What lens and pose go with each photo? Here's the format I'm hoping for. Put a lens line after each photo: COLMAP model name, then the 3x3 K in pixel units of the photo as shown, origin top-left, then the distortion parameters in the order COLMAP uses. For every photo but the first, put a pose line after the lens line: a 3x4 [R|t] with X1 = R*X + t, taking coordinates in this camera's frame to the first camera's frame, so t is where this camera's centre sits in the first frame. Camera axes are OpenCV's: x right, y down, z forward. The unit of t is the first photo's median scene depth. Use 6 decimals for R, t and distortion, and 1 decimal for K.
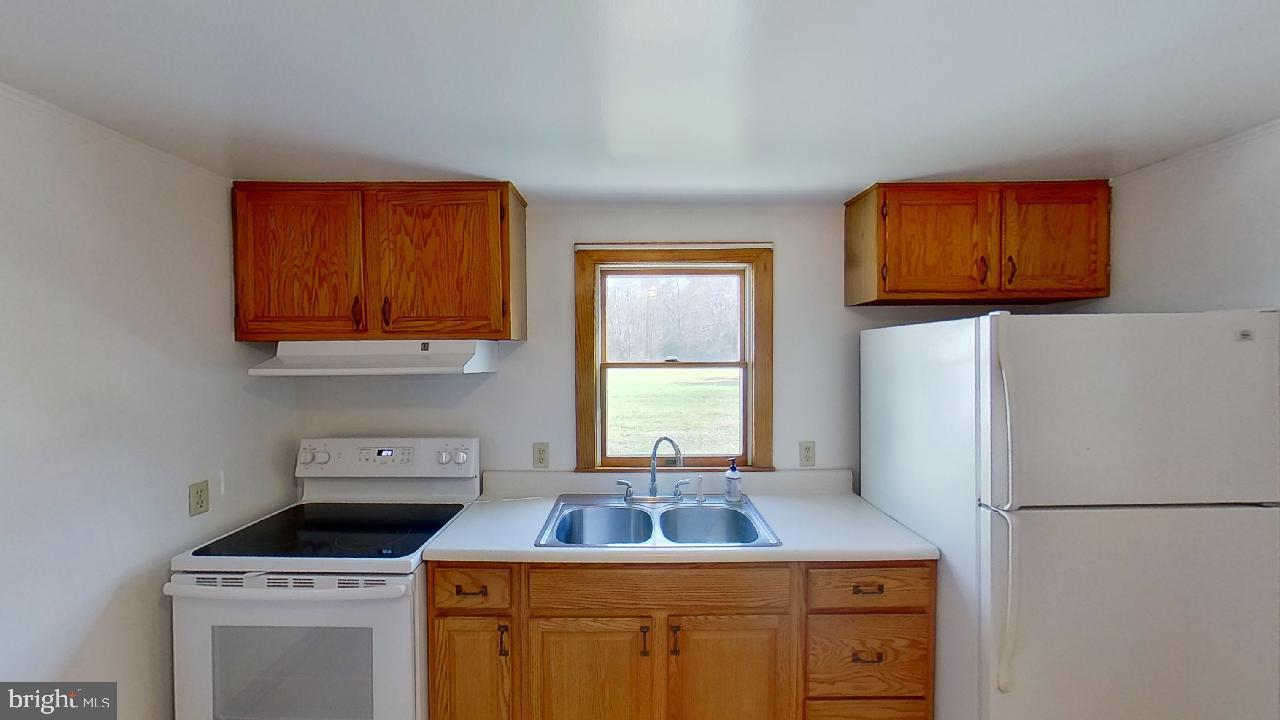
lens RADIAL K [[465.1, 0, 637.3], [0, 465.1, 359.4], [0, 0, 1]] dist [0.002542, 0.000112]
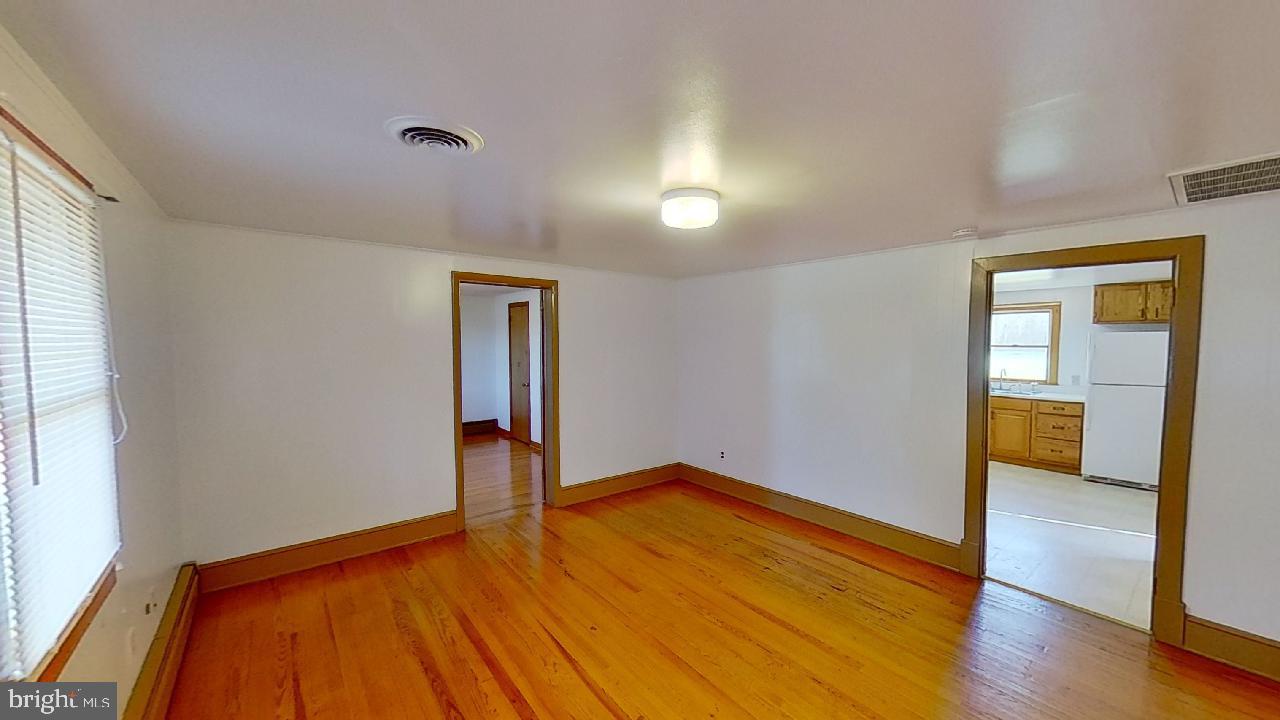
lens RADIAL K [[465.1, 0, 643.6], [0, 465.1, 364.2], [0, 0, 1]] dist [0.002542, 0.000112]
pose [[0.622557, 0.043639, -0.781357, 1.288549], [-0.006609, 0.998702, 0.050512, -0.008158], [0.782547, -0.026282, 0.622037, -3.710161]]
